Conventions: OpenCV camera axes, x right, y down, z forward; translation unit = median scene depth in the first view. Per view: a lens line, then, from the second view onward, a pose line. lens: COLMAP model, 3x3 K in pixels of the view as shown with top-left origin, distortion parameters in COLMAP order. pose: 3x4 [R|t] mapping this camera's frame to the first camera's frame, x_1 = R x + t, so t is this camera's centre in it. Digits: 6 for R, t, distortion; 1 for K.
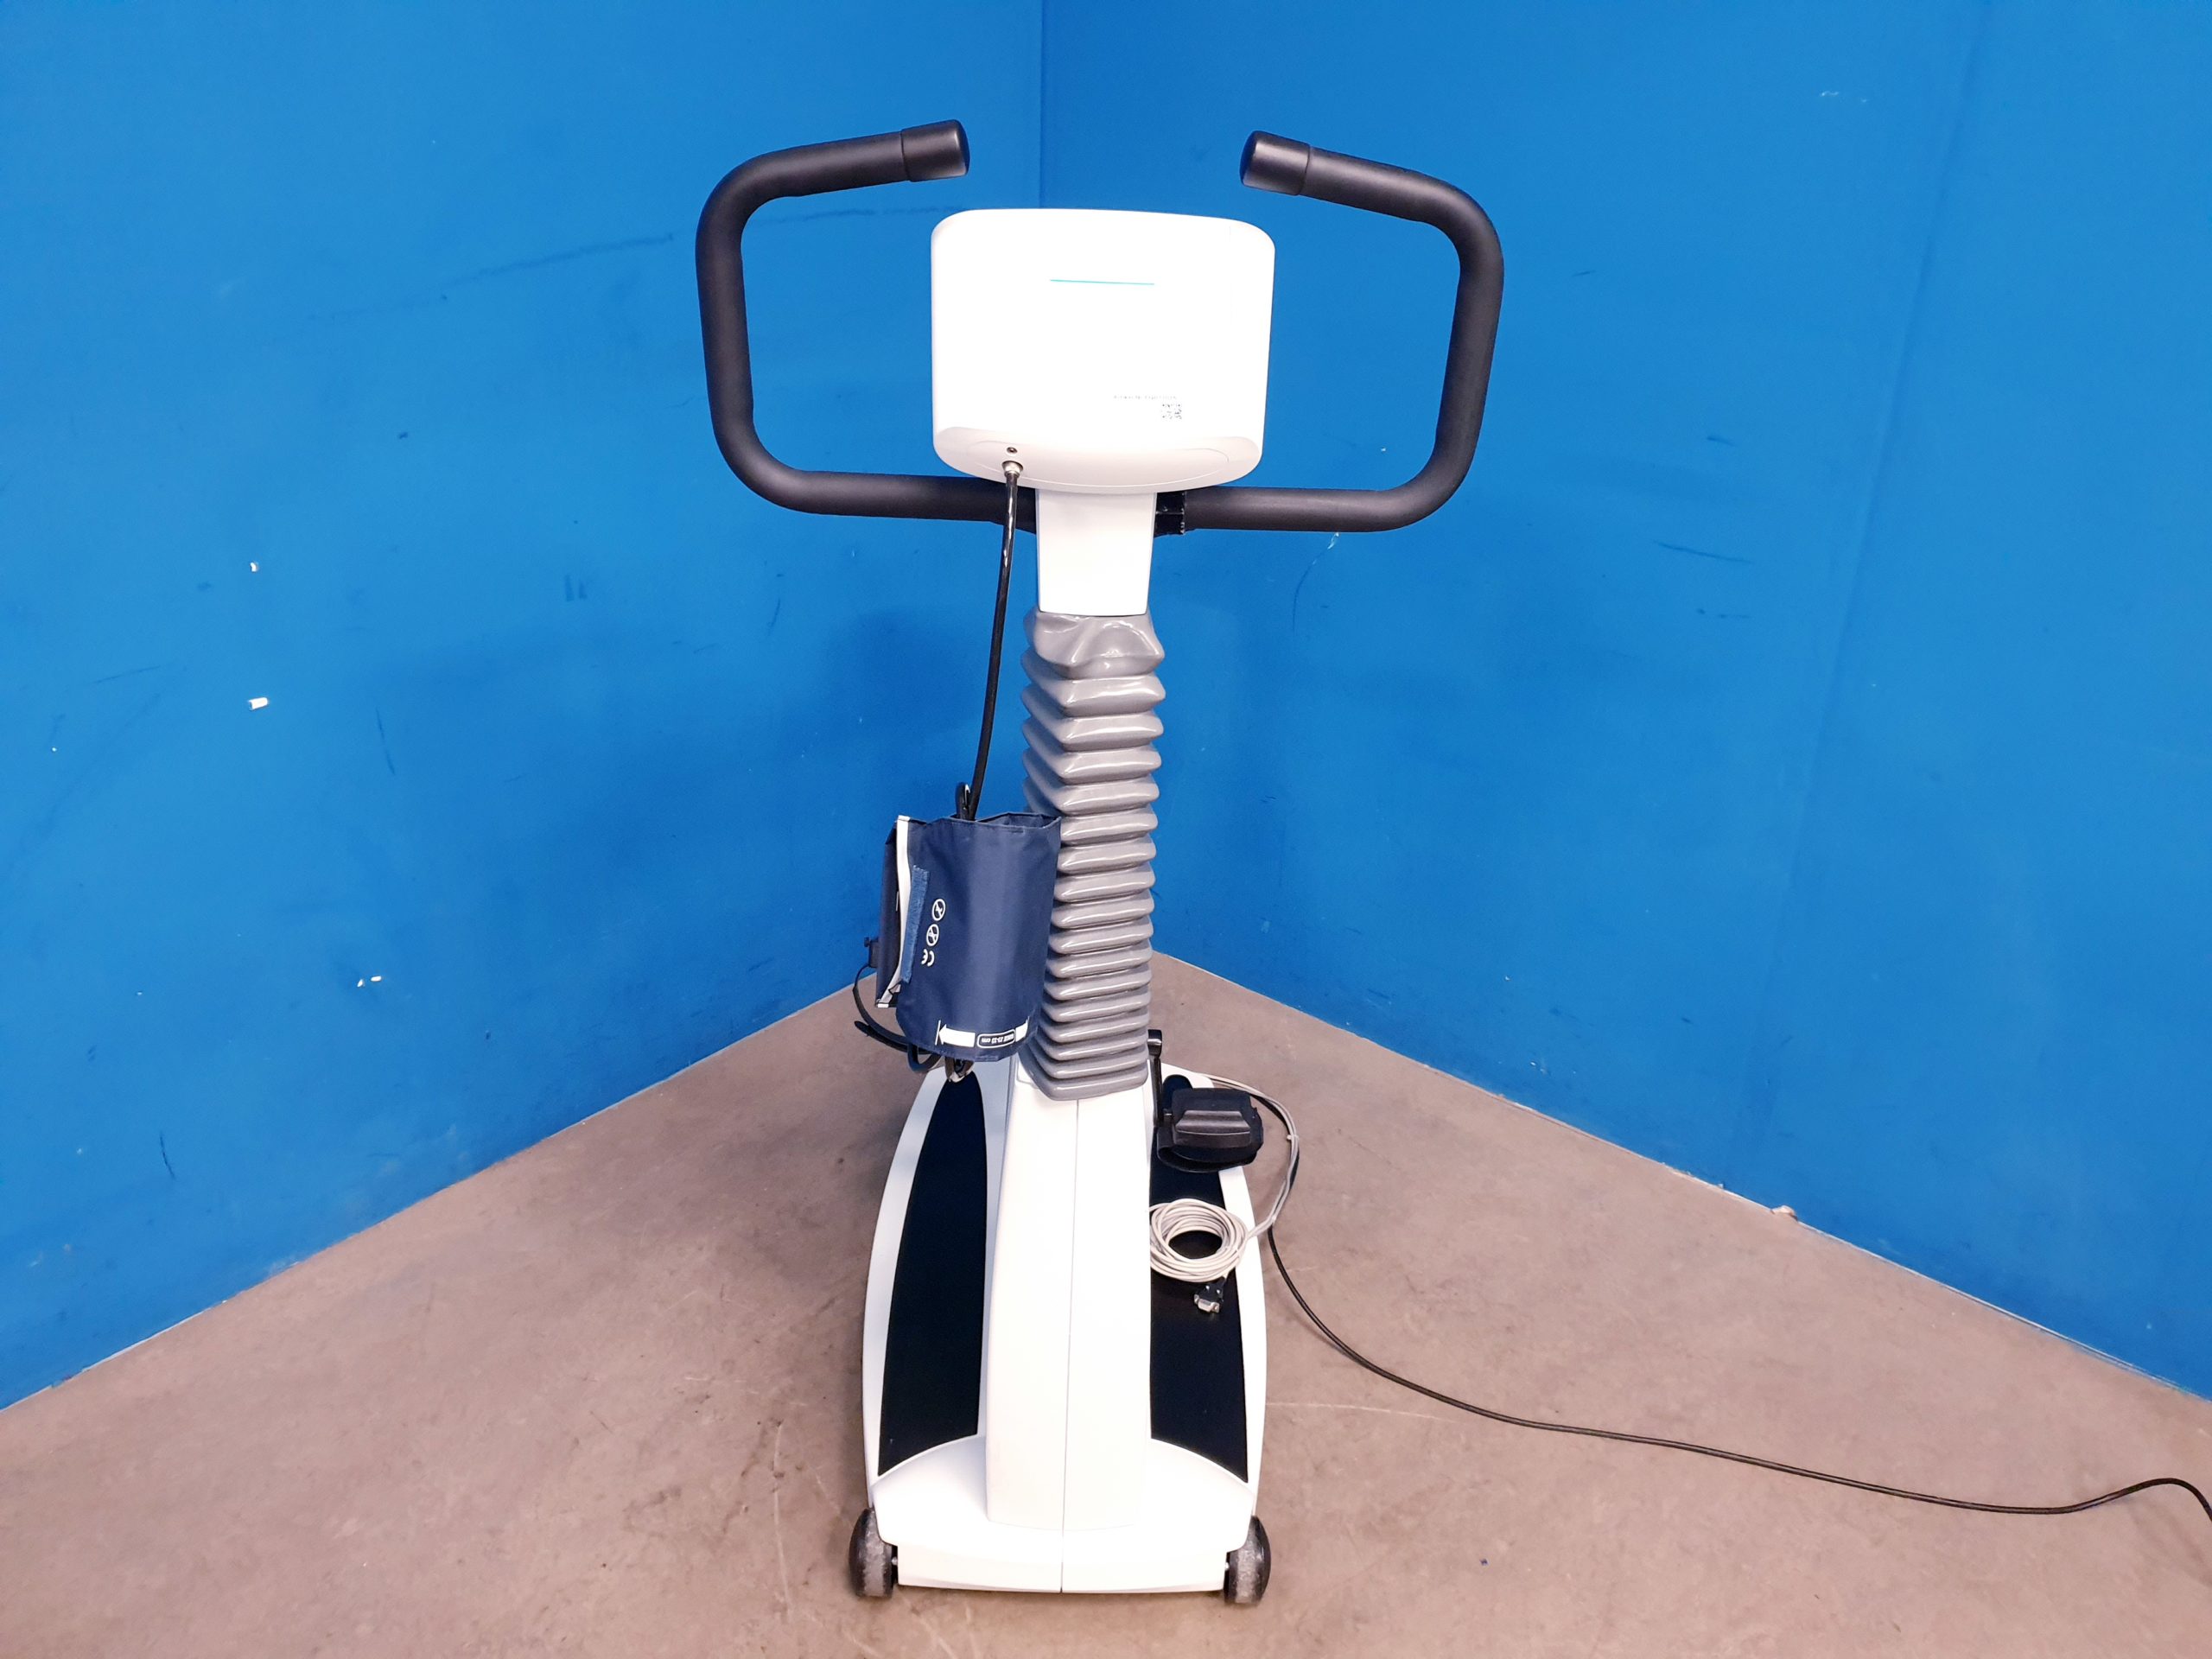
lens RADIAL K [[1737.1, 0, 1098.1], [0, 1737.1, 810.9], [0, 0, 1]] dist [0.023855, 0.014777]
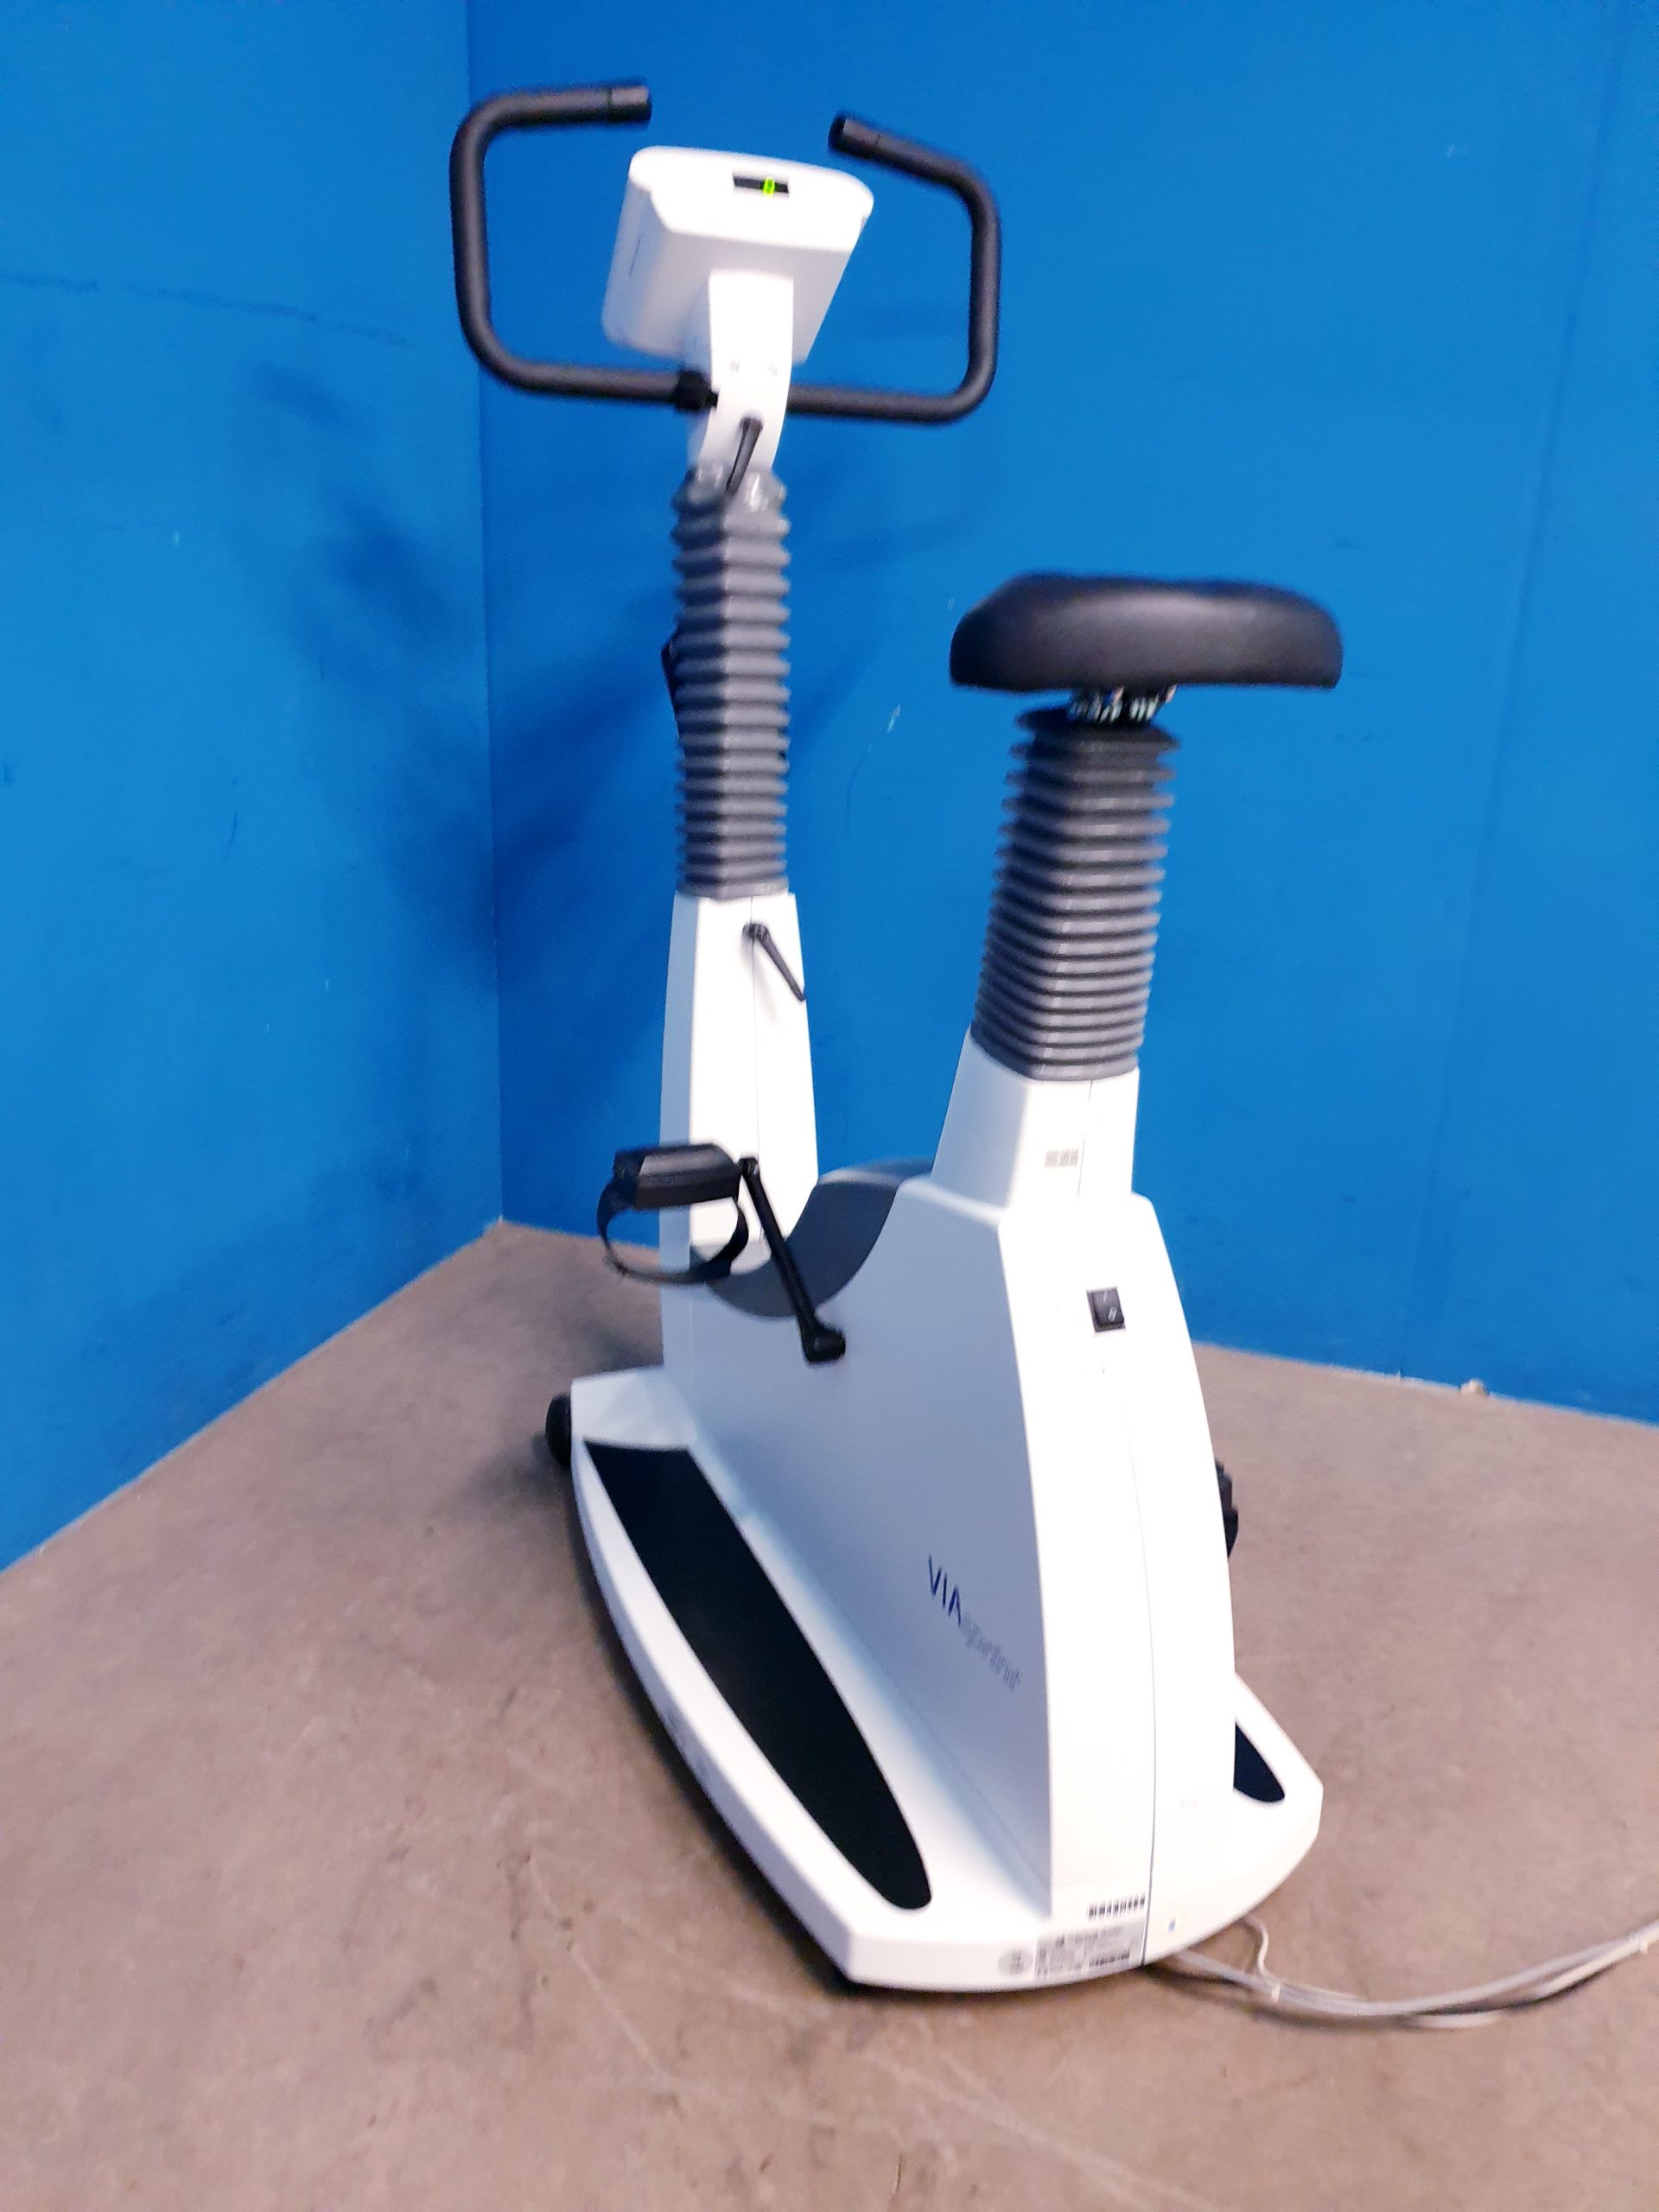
lens RADIAL K [[1737.1, 0, 834.6], [0, 1737.1, 1109.4], [0, 0, 1]] dist [0.023855, 0.014777]
pose [[0.934358, -0.109401, 0.339127, -0.277684], [0.139118, 0.988172, -0.064515, 0.119680], [-0.328058, 0.107458, 0.938526, 0.276949]]
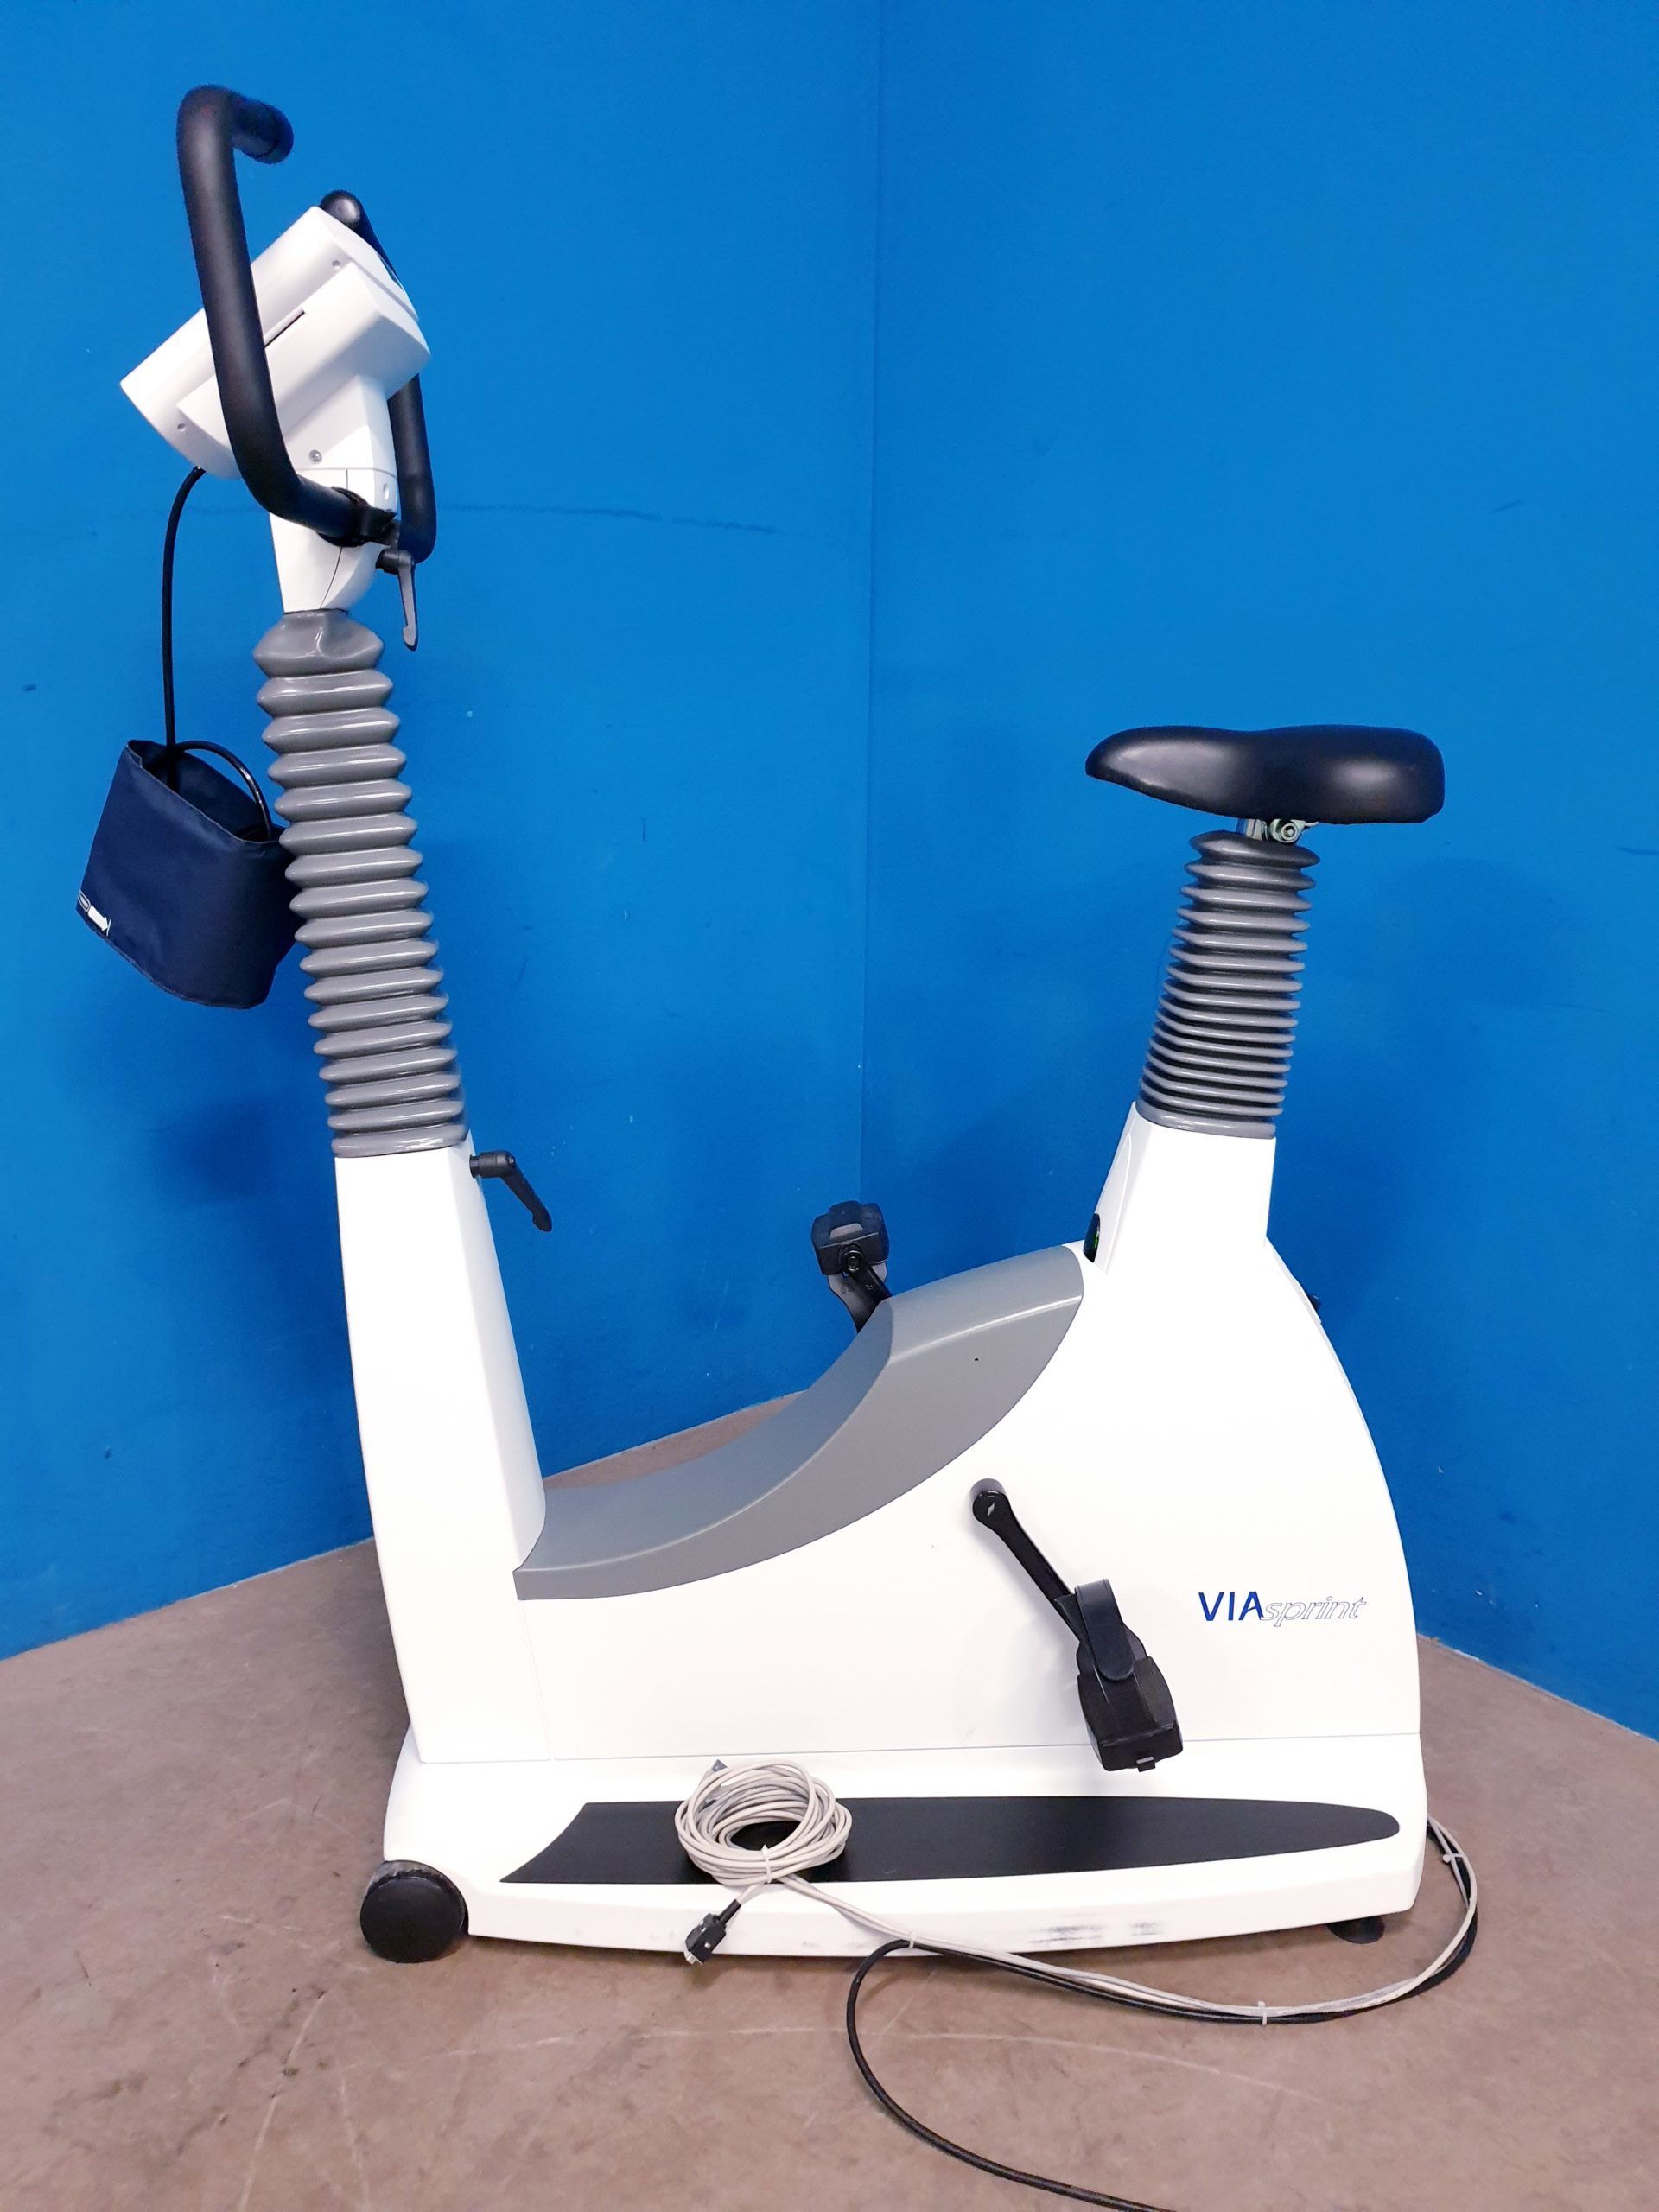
lens RADIAL K [[1710.7, 0, 829.5], [0, 1710.7, 1106.0], [0, 0, 1]] dist [0.111056, -0.091315]
pose [[0.987267, 0.019681, -0.157849, 0.126646], [-0.047403, 0.983633, -0.173836, 0.114844], [0.151845, 0.179105, 0.972041, 0.285352]]
